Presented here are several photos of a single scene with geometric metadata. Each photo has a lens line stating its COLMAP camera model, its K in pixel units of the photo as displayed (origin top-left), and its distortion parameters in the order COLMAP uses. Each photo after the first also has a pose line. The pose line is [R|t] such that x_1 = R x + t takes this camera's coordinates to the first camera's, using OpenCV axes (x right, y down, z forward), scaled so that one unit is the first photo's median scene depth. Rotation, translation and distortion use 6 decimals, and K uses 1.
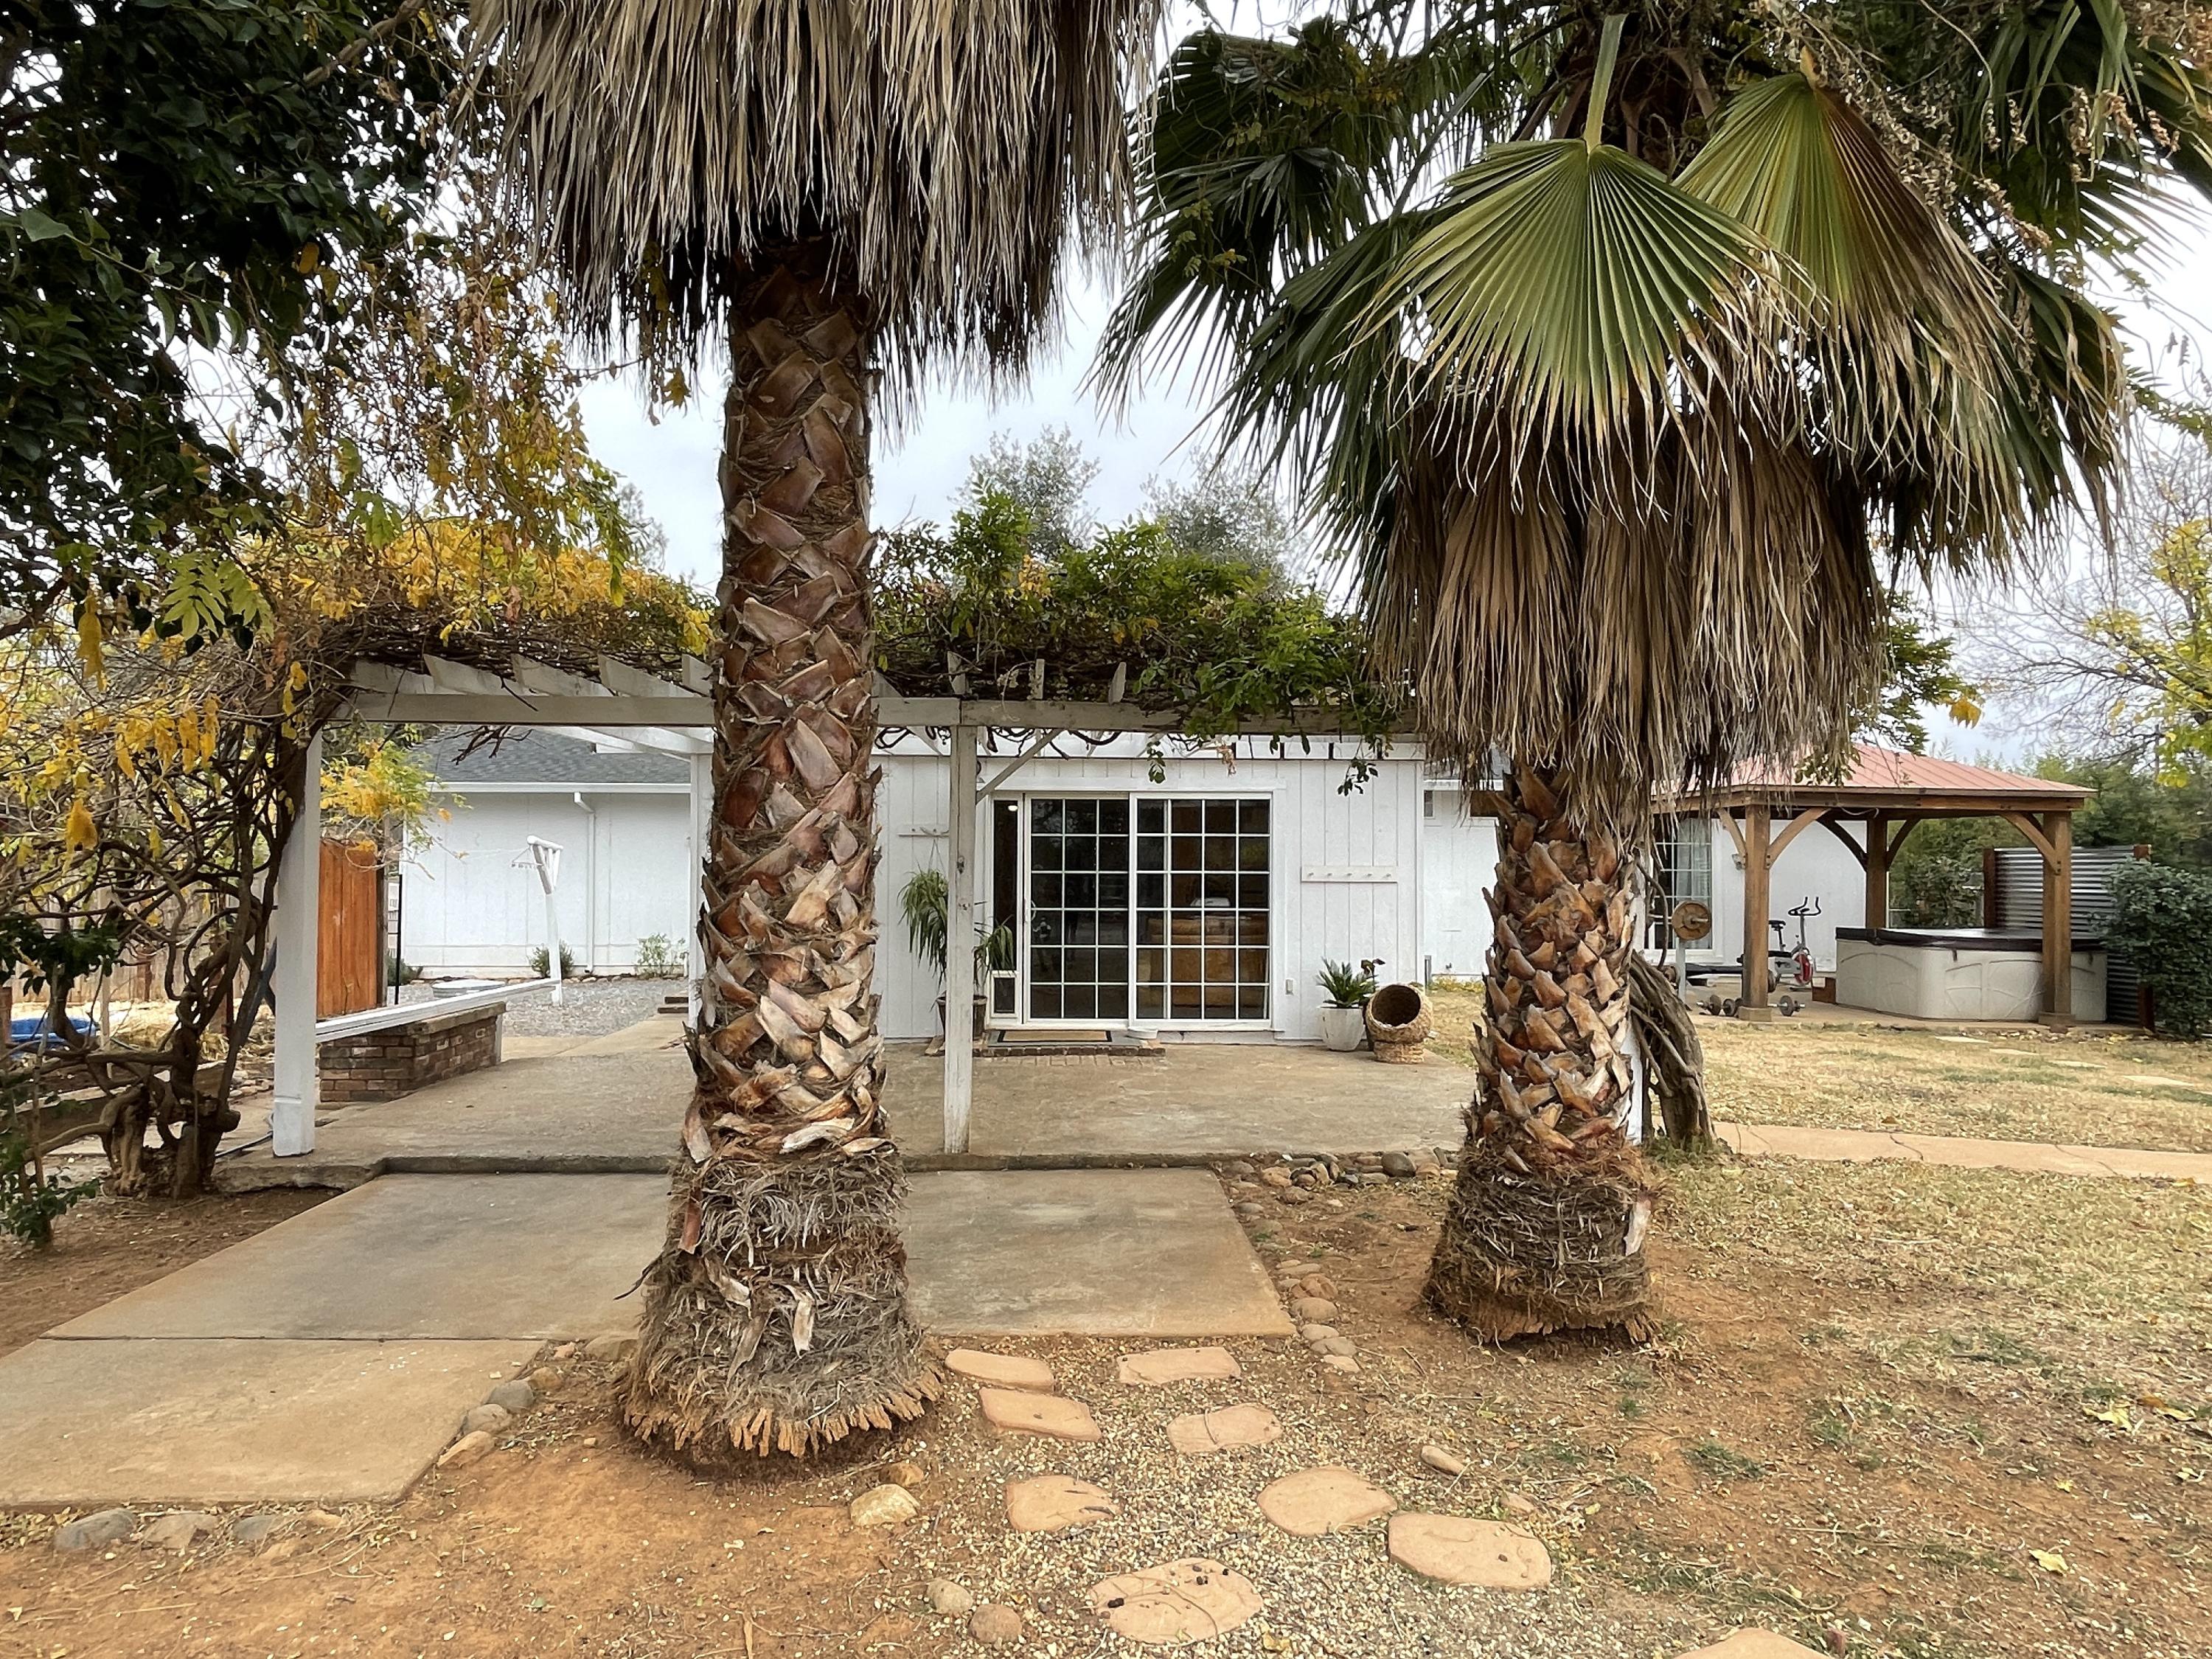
lens RADIAL K [[1331.3, 0, 1102.4], [0, 1331.3, 851.9], [0, 0, 1]] dist [-0.011066, 0.002935]
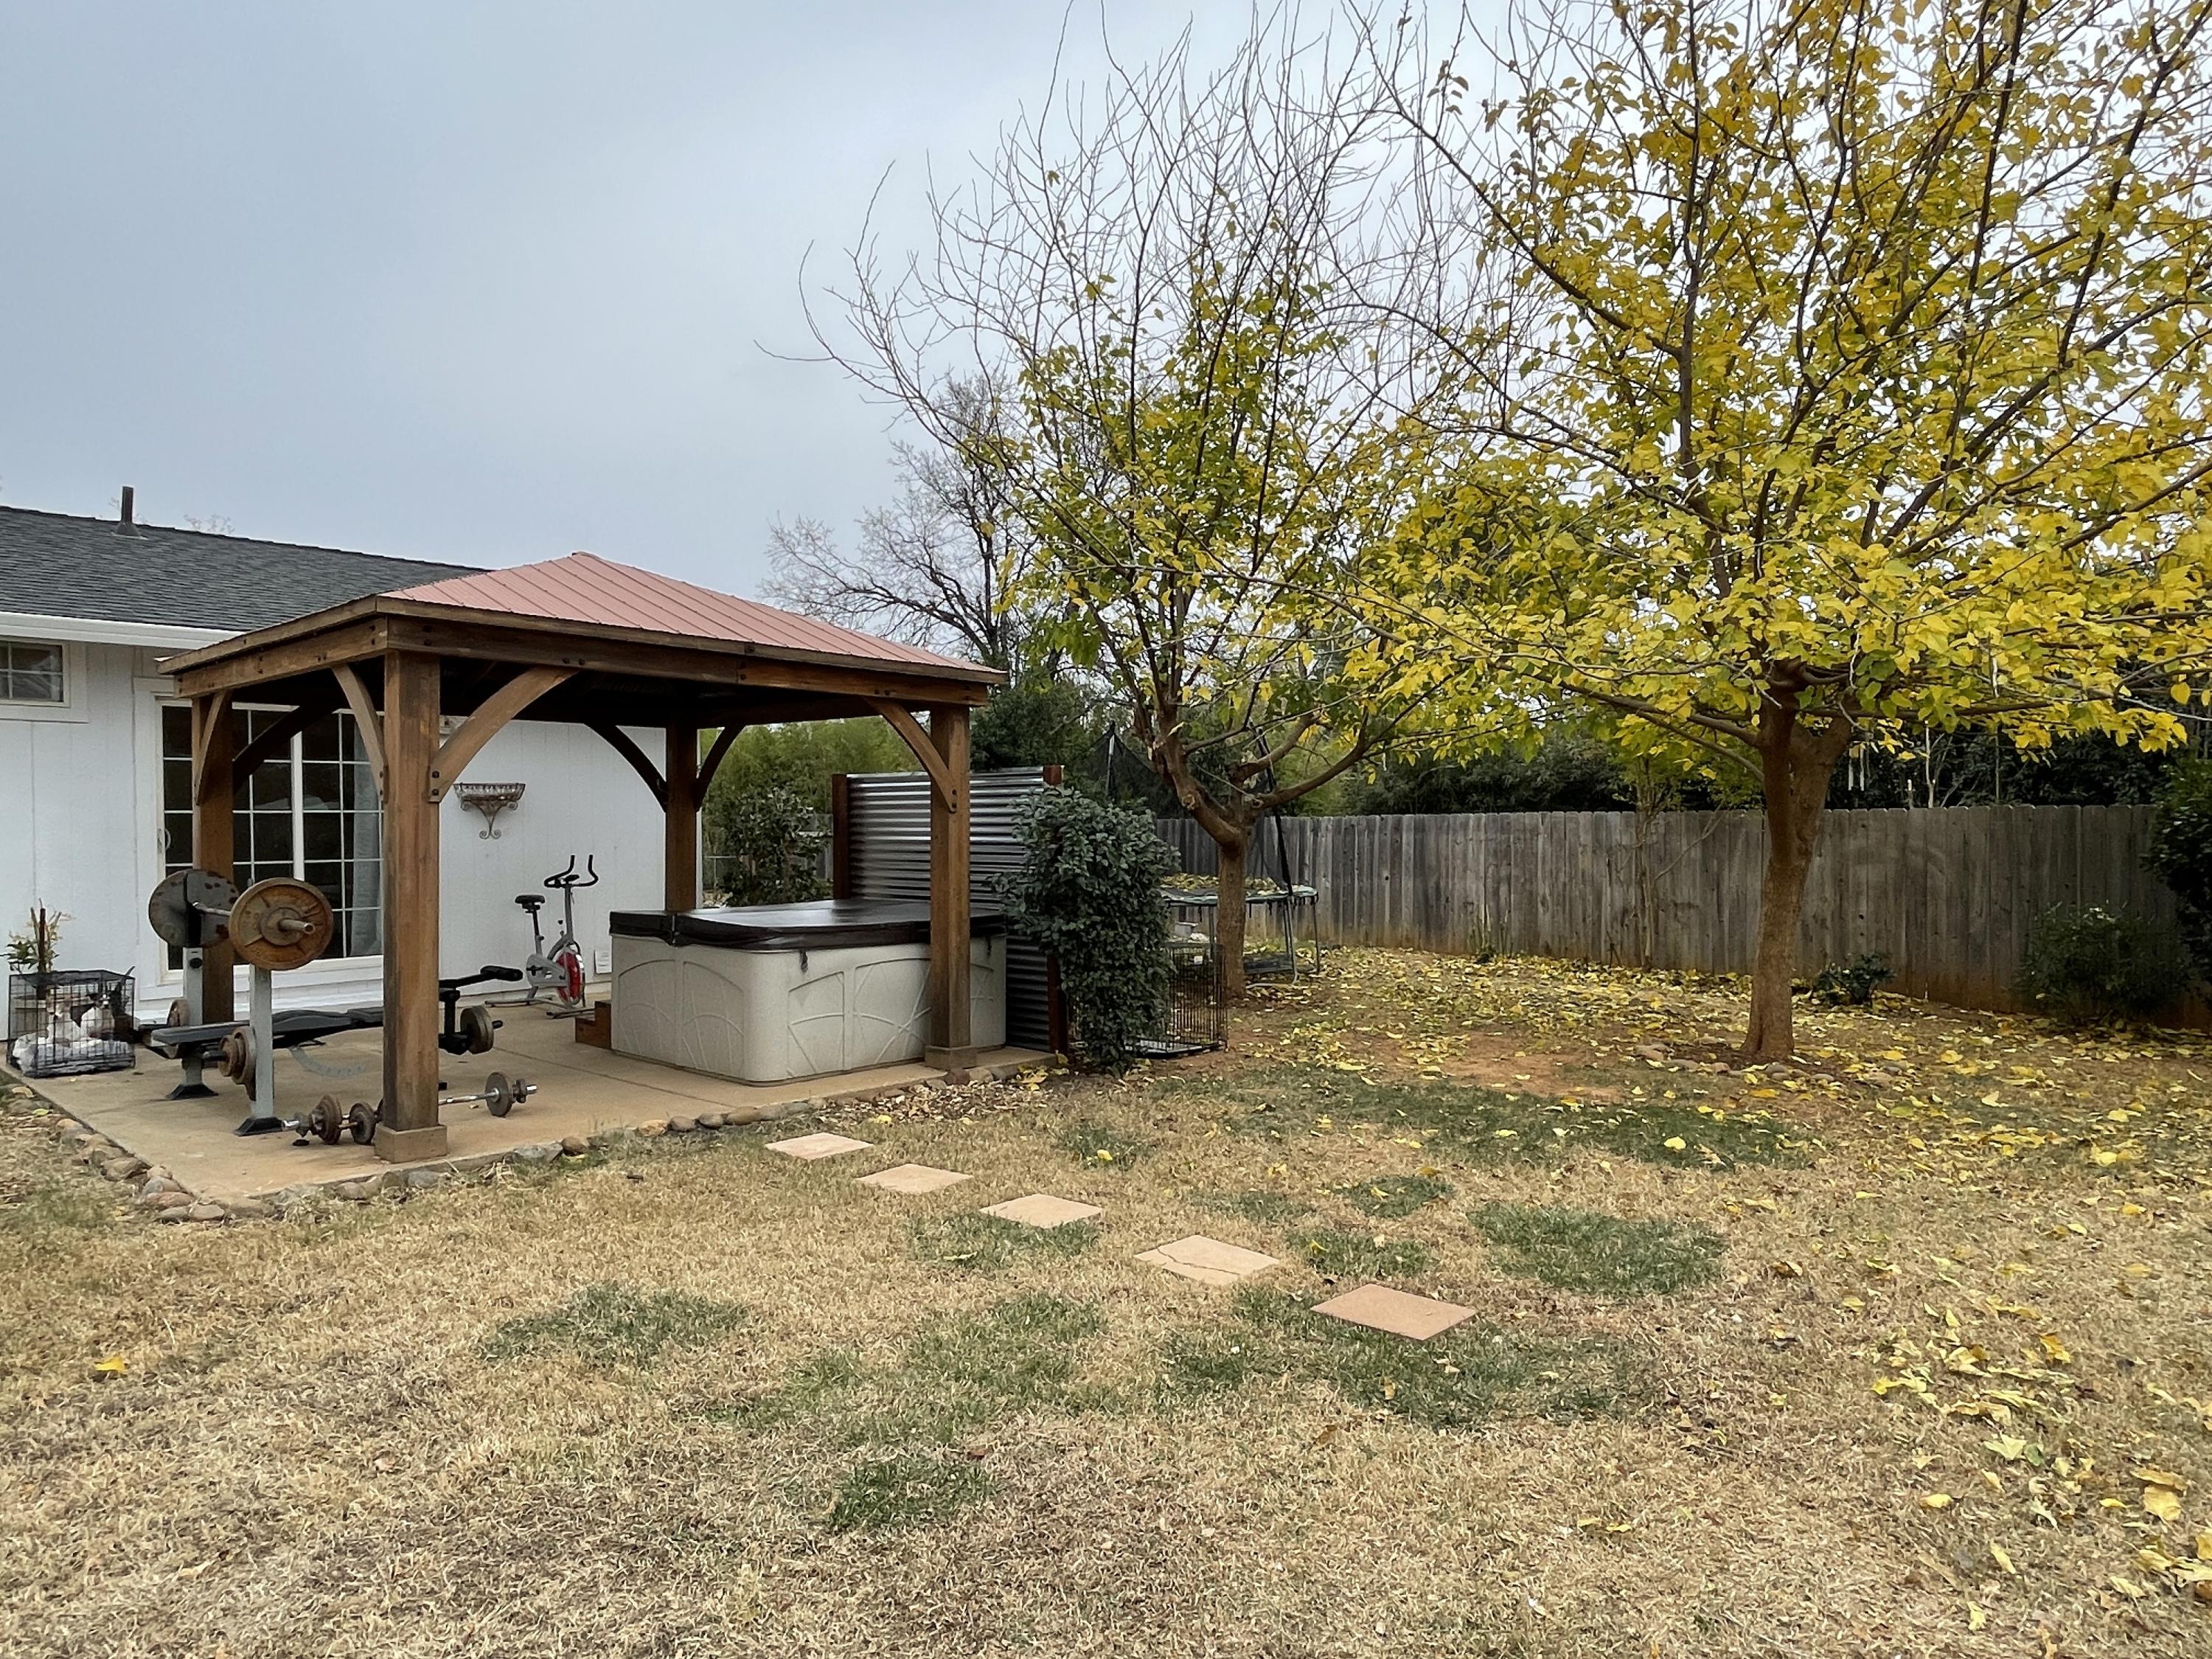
lens RADIAL K [[1331.3, 0, 1050.6], [0, 1331.3, 841.7], [0, 0, 1]] dist [-0.011066, 0.002935]
pose [[0.710413, -0.020708, 0.703480, 1.051183], [-0.001147, 0.999532, 0.030582, 0.037796], [-0.703784, -0.022533, 0.710056, 1.715333]]
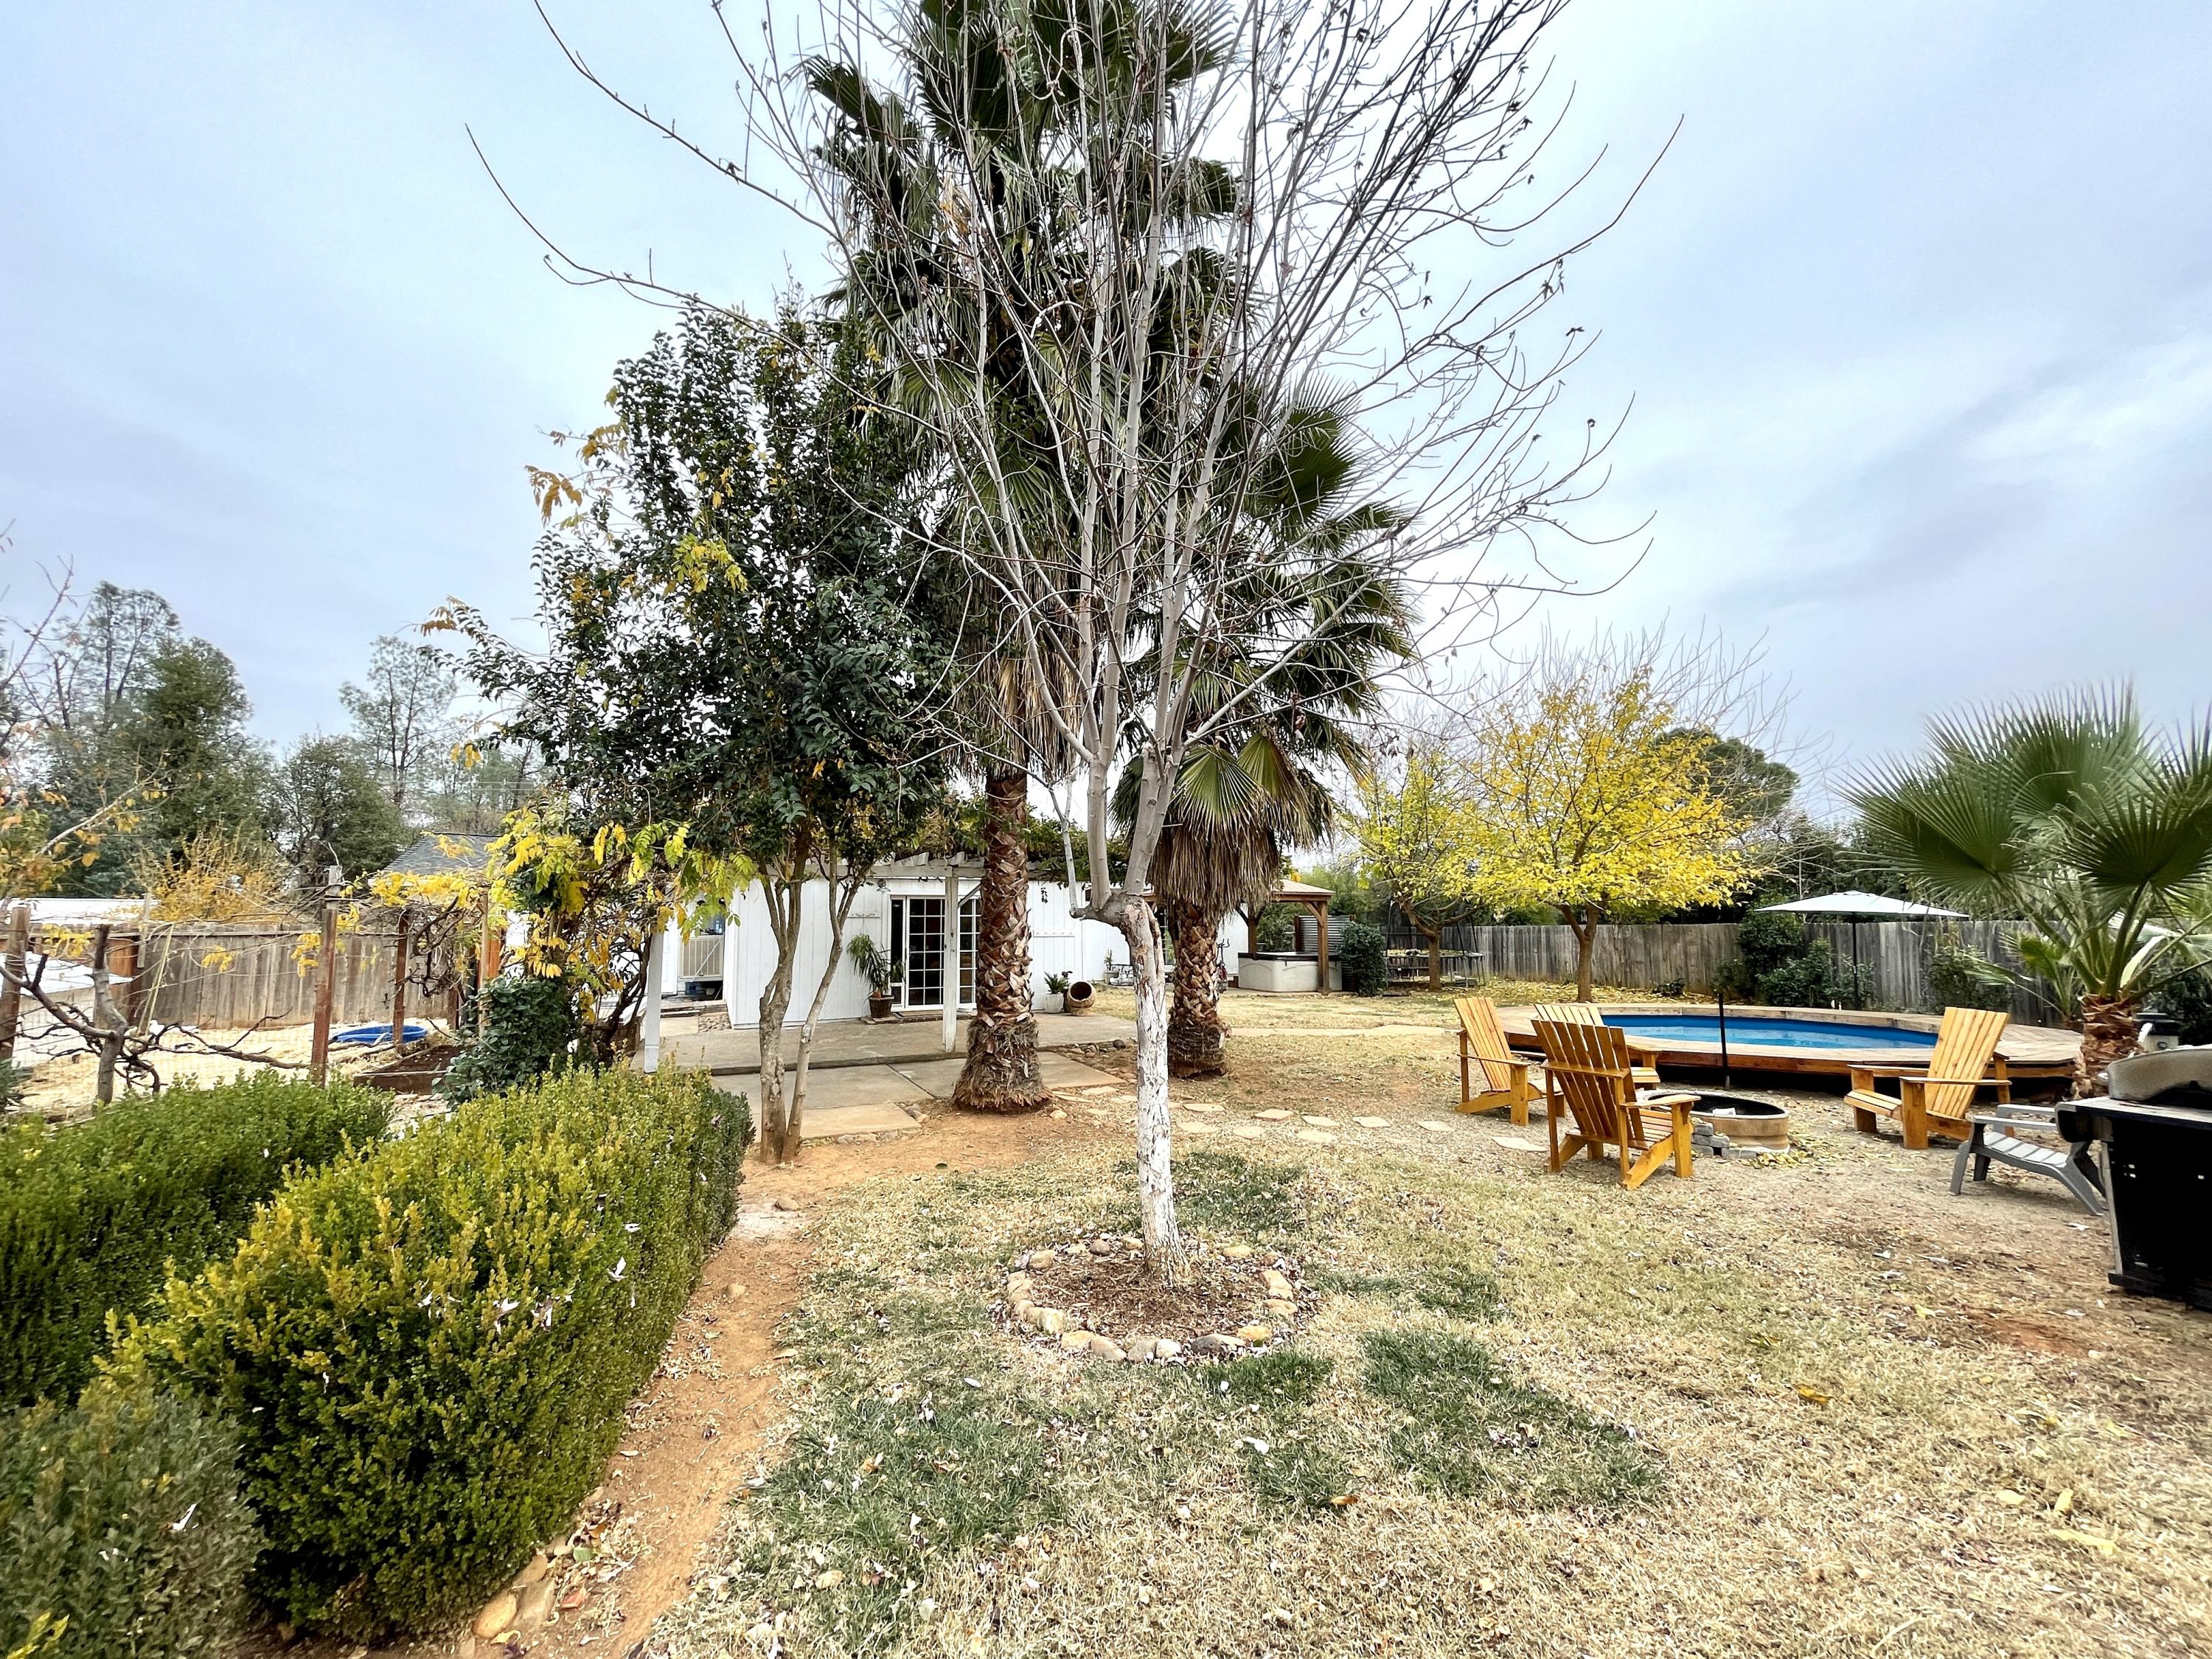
lens RADIAL K [[893.0, 0, 1094.5], [0, 893.0, 840.4], [0, 0, 1]] dist [-0.005382, 0.002702]
pose [[0.930064, 0.022814, 0.366689, -0.729541], [0.006366, 0.996920, -0.078171, -0.049239], [-0.367343, 0.075039, 0.927054, -1.006055]]
